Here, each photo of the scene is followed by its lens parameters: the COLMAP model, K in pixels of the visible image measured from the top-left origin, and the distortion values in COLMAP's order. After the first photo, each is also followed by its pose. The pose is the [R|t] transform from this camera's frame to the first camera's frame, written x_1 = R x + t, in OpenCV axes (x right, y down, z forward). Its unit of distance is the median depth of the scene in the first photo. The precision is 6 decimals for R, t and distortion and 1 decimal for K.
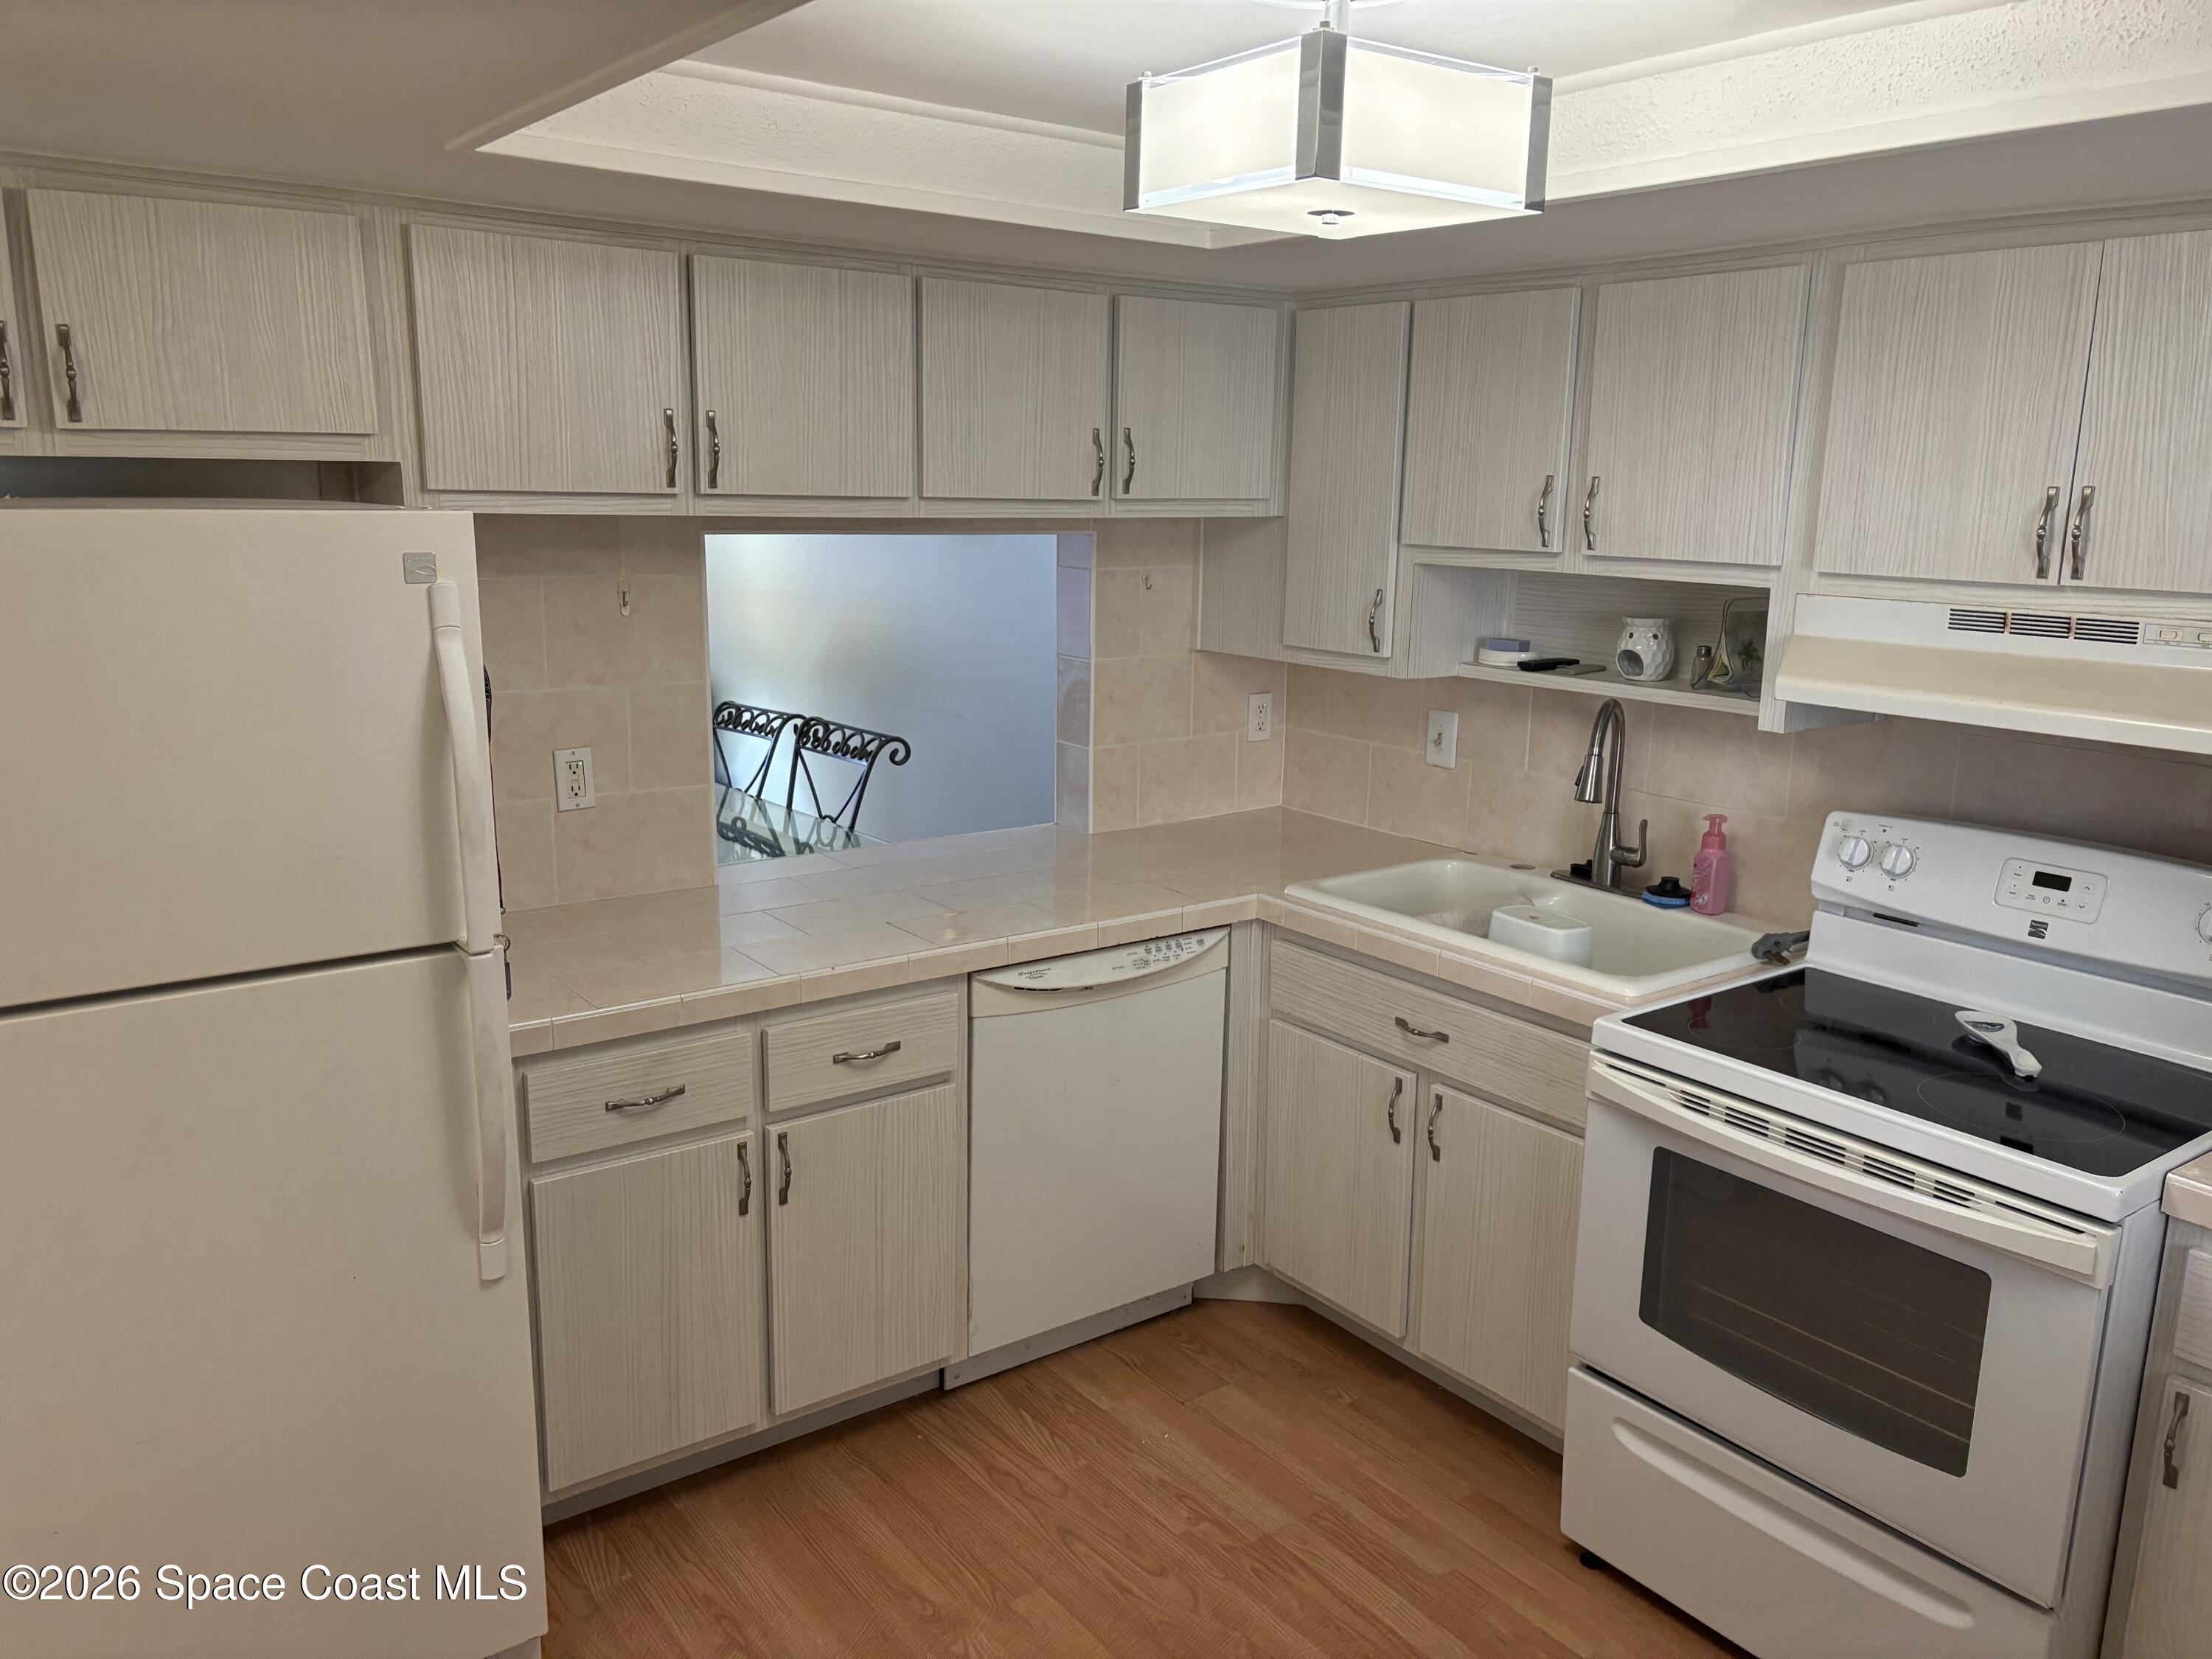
lens RADIAL K [[1653.1, 0, 1106.0], [0, 1653.1, 829.5], [0, 0, 1]] dist [0.011174, 0.002859]
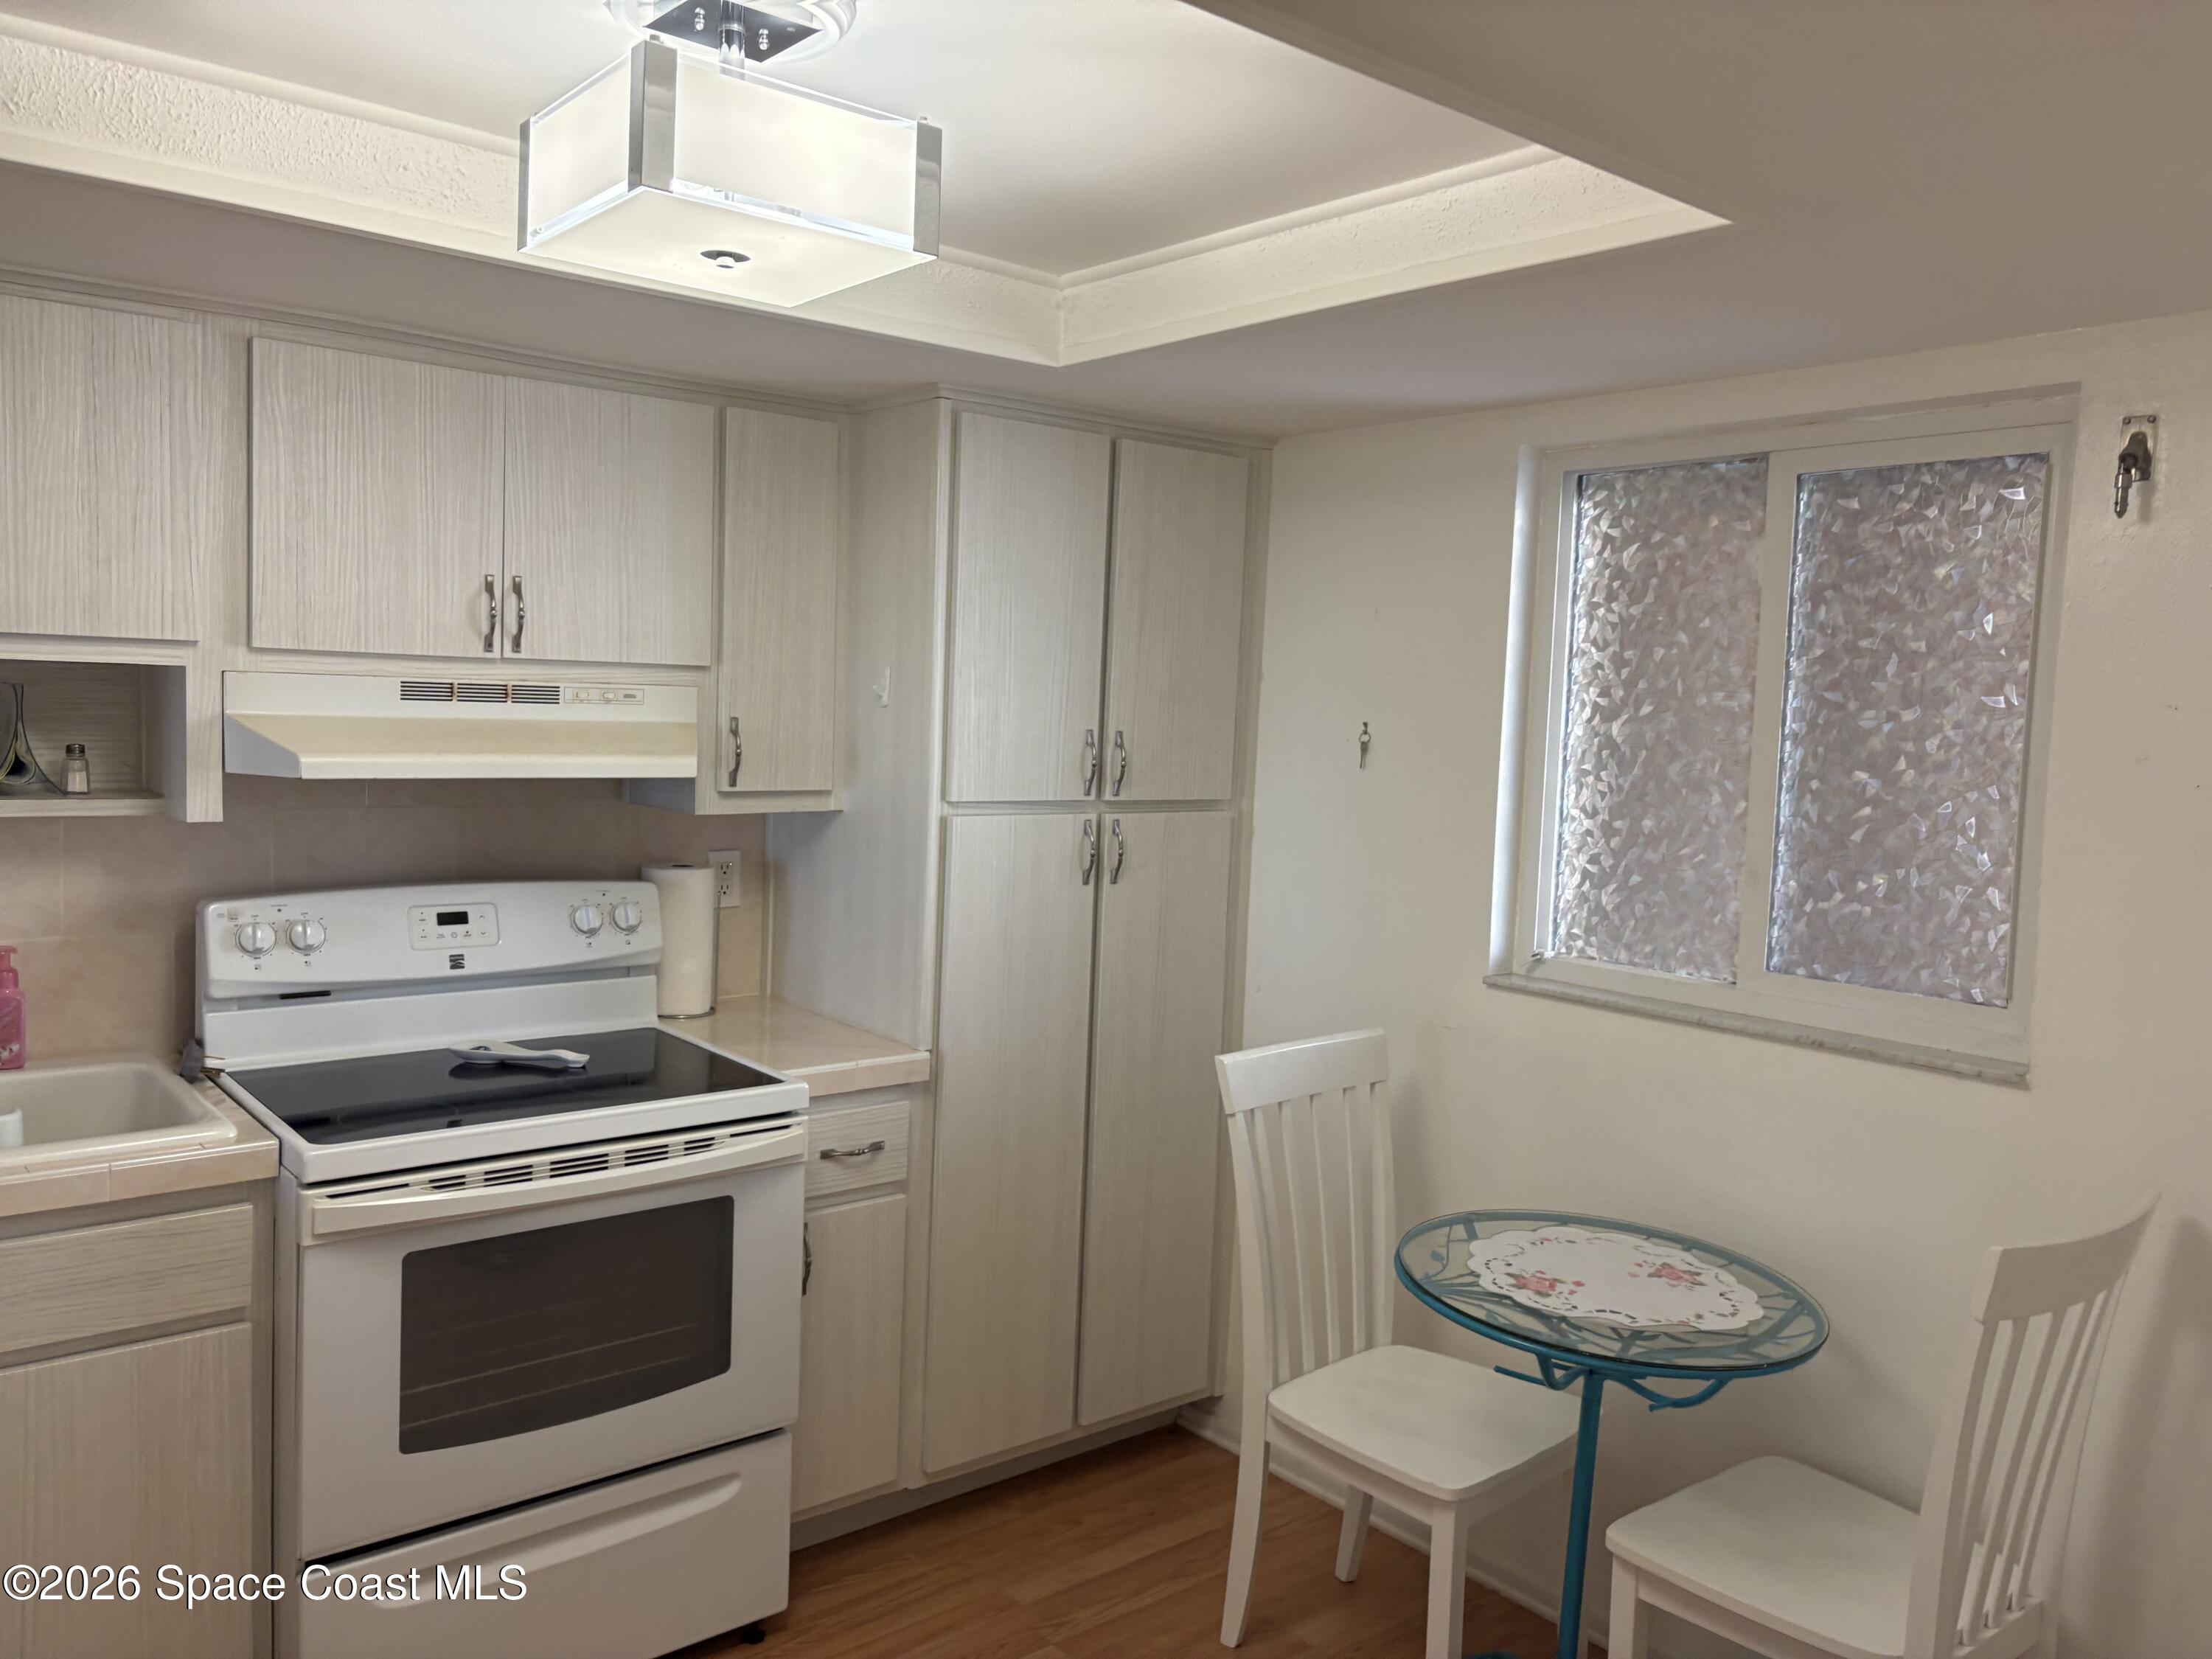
lens RADIAL K [[1690.7, 0, 1106.0], [0, 1690.7, 829.5], [0, 0, 1]] dist [0.067591, -0.000125]
pose [[-0.035715, -0.100212, 0.994325, -0.620281], [0.174104, 0.979120, 0.104933, -0.075413], [-0.984079, 0.176863, -0.017522, 0.584893]]
